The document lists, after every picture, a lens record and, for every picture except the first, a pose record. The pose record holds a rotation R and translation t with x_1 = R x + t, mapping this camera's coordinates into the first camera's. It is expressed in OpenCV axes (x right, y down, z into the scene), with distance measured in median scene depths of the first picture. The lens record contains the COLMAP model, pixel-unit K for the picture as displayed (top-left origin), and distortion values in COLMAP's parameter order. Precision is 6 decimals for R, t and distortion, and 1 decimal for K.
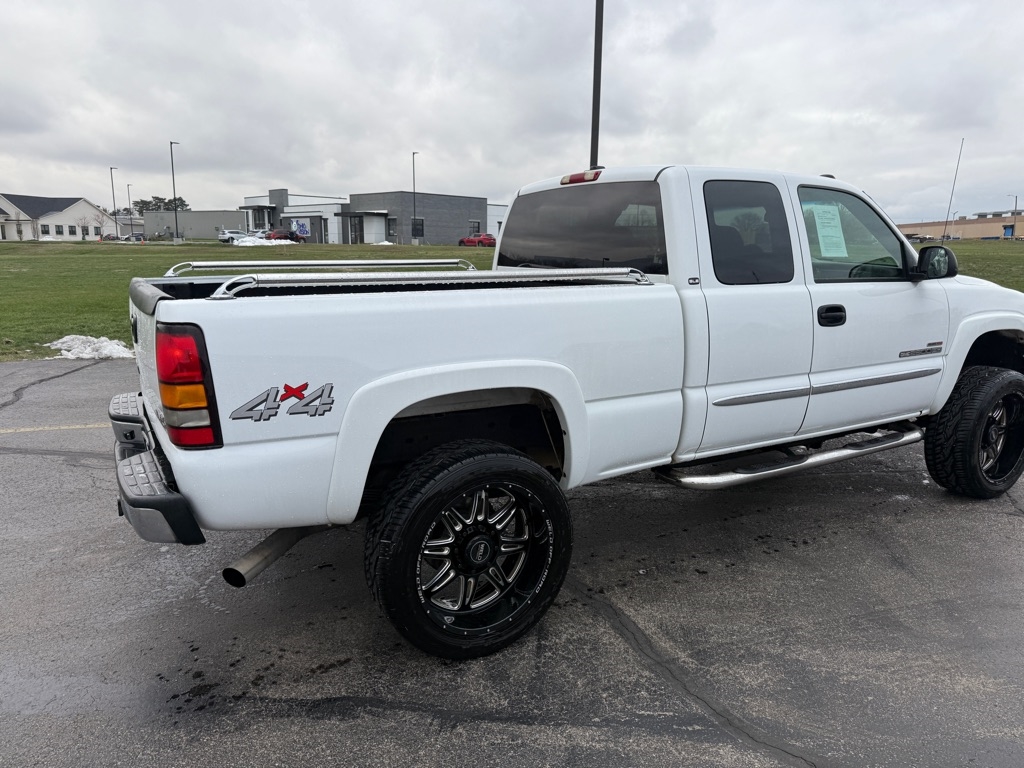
lens RADIAL K [[720.9, 0, 508.4], [0, 720.9, 382.8], [0, 0, 1]] dist [0.055756, -0.077286]
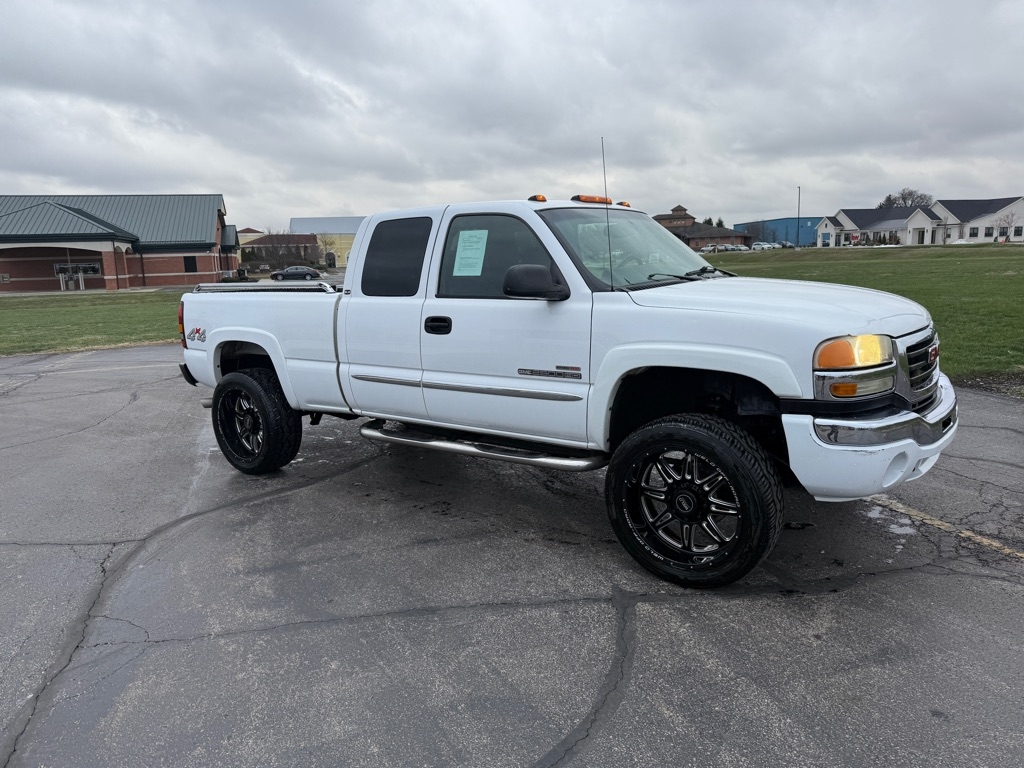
lens RADIAL K [[717.9, 0, 507.2], [0, 717.9, 385.9], [0, 0, 1]] dist [0.064661, -0.088885]
pose [[0.392768, 0.141965, -0.908614, 1.711026], [-0.140029, 0.985725, 0.093483, -0.129794], [0.908914, 0.090515, 0.407040, 0.681943]]
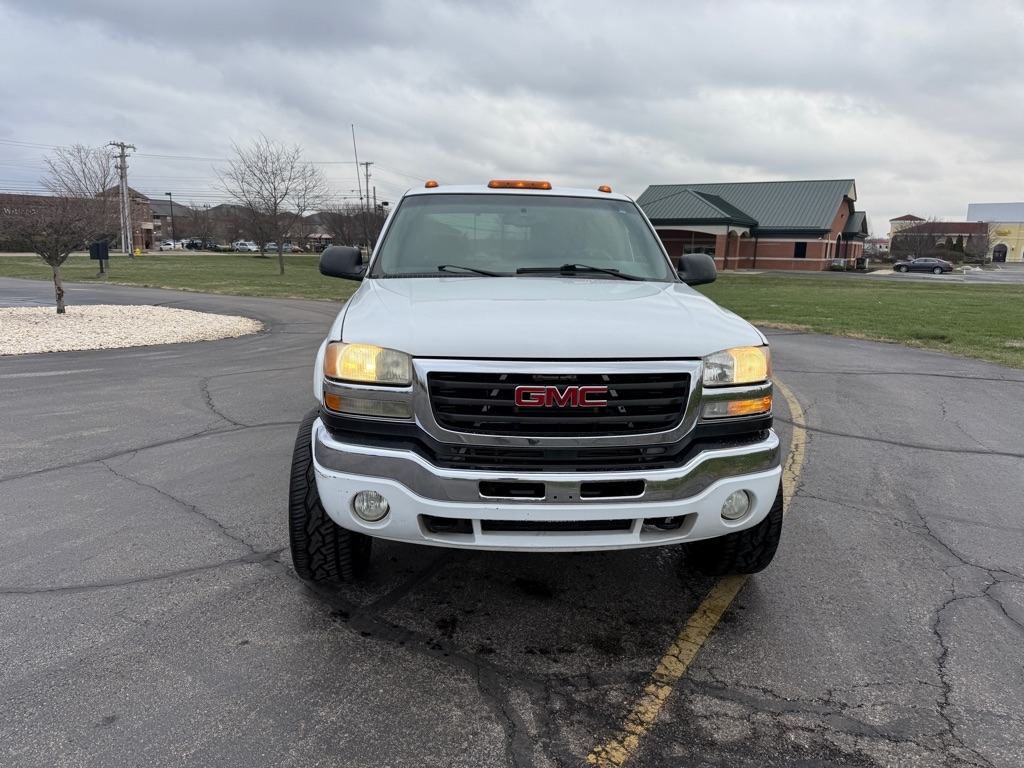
lens RADIAL K [[723.2, 0, 506.9], [0, 723.2, 380.2], [0, 0, 1]] dist [0.054813, -0.079952]
pose [[-0.435205, 0.146285, -0.888368, 1.678752], [-0.193508, 0.948454, 0.250977, -0.364686], [0.879290, 0.281133, -0.384465, 1.928880]]
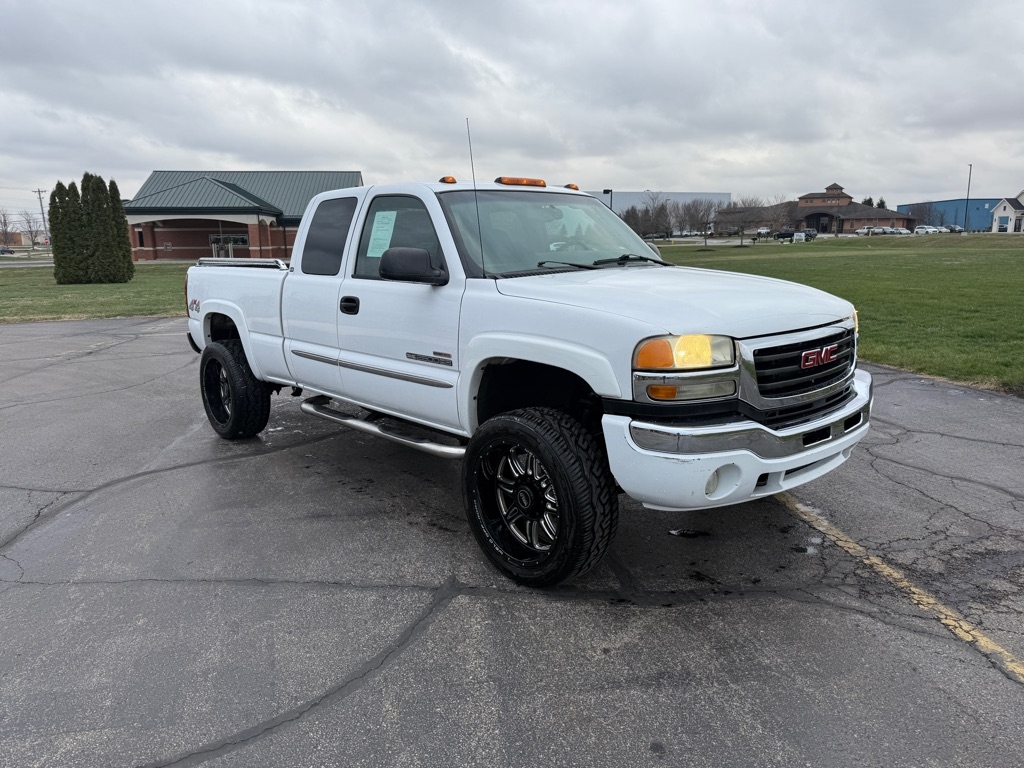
lens RADIAL K [[720.9, 0, 508.4], [0, 720.9, 382.8], [0, 0, 1]] dist [0.055756, -0.077286]
pose [[0.214499, 0.181940, -0.959629, 1.825168], [-0.172050, 0.974173, 0.146241, -0.203878], [0.961451, 0.133736, 0.240262, 1.062422]]
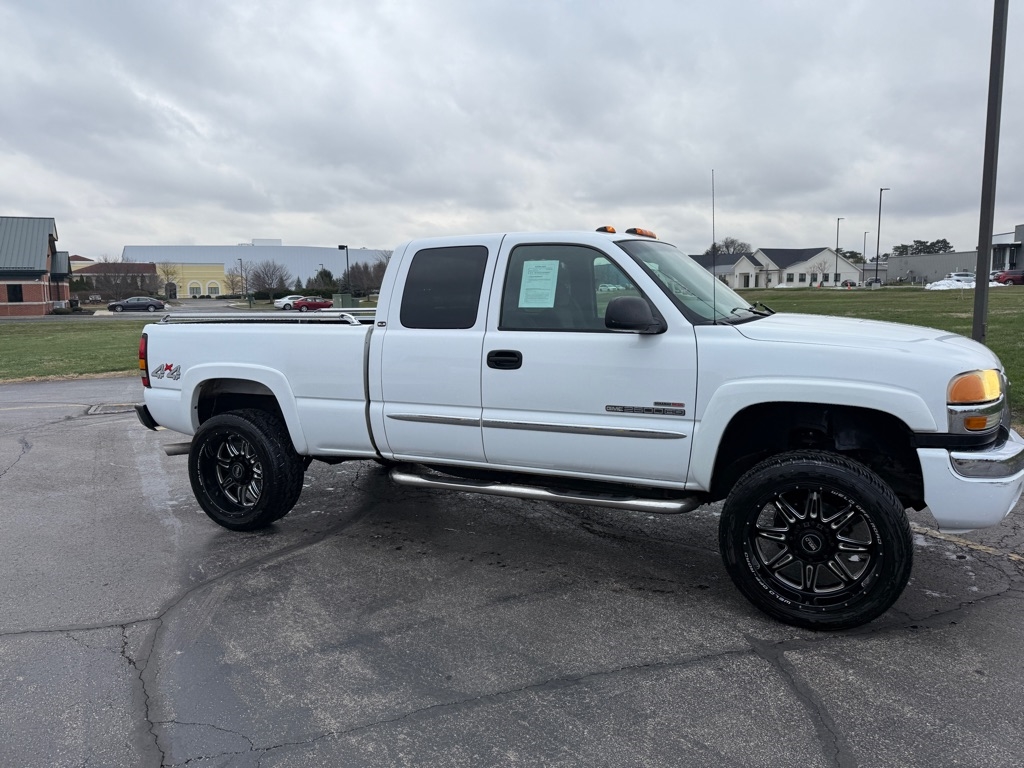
lens RADIAL K [[719.3, 0, 506.1], [0, 719.3, 370.0], [0, 0, 1]] dist [0.057112, -0.078311]
pose [[0.568476, 0.076072, -0.819175, 1.464142], [-0.138596, 0.990340, -0.004213, -0.078211], [0.810941, 0.115930, 0.573528, 0.400683]]
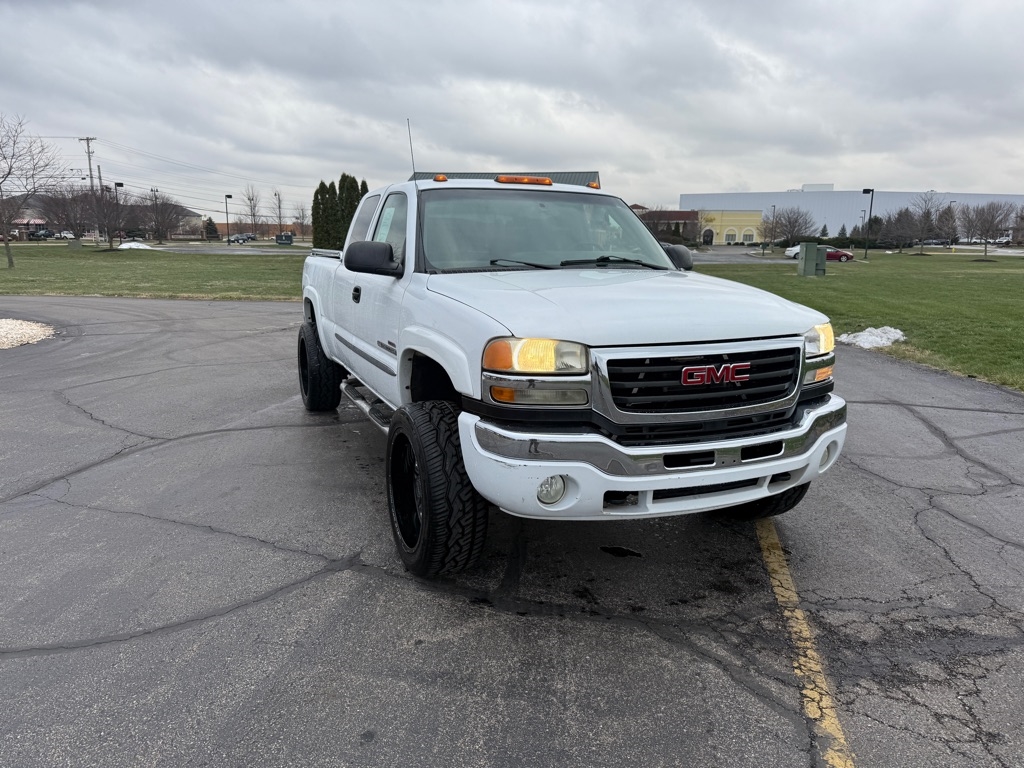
lens RADIAL K [[723.2, 0, 506.9], [0, 723.2, 380.2], [0, 0, 1]] dist [0.054813, -0.079952]
pose [[-0.118348, 0.182732, -0.976014, 1.864956], [-0.203023, 0.957704, 0.203922, -0.288249], [0.971996, 0.222287, -0.076244, 1.512473]]
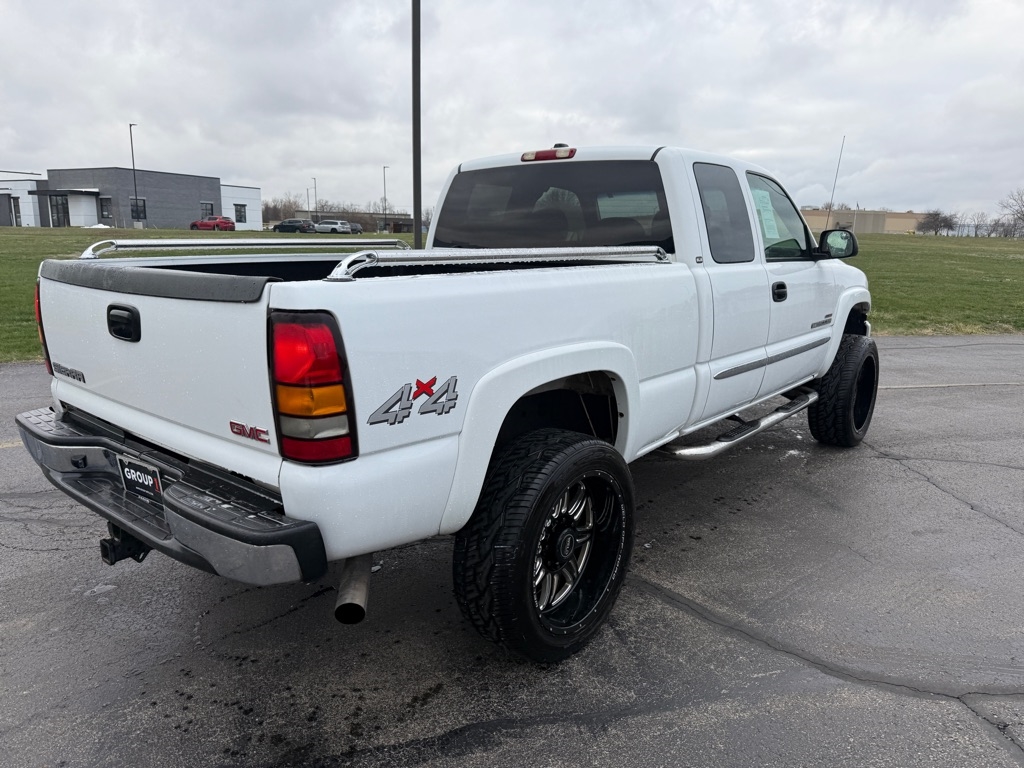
lens RADIAL K [[720.6, 0, 510.5], [0, 720.6, 389.6], [0, 0, 1]] dist [0.051826, -0.073685]
pose [[0.938371, -0.064661, 0.339529, -0.345380], [0.055970, 0.997807, 0.035341, -0.006894], [-0.341069, -0.014160, 0.939932, 0.112777]]
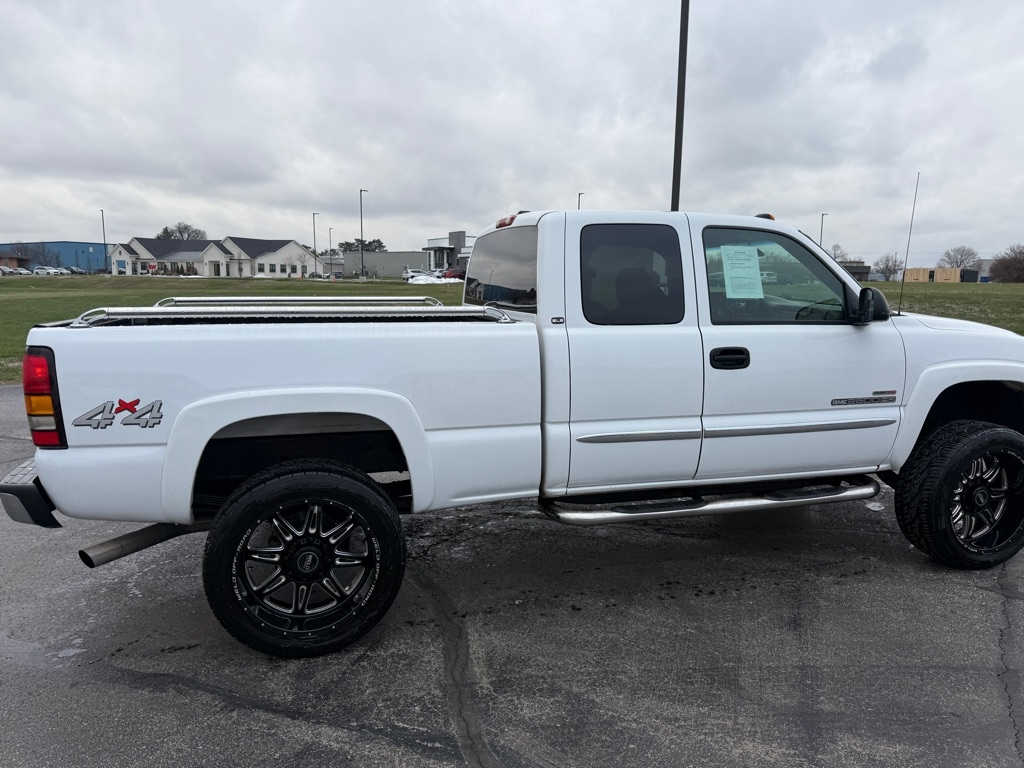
lens RADIAL K [[723.2, 0, 506.9], [0, 723.2, 380.2], [0, 0, 1]] dist [0.054813, -0.079952]
pose [[0.970380, 0.035725, -0.238929, 0.419785], [-0.048487, 0.997682, -0.047749, -0.002078], [0.236669, 0.057920, 0.969862, -0.014947]]
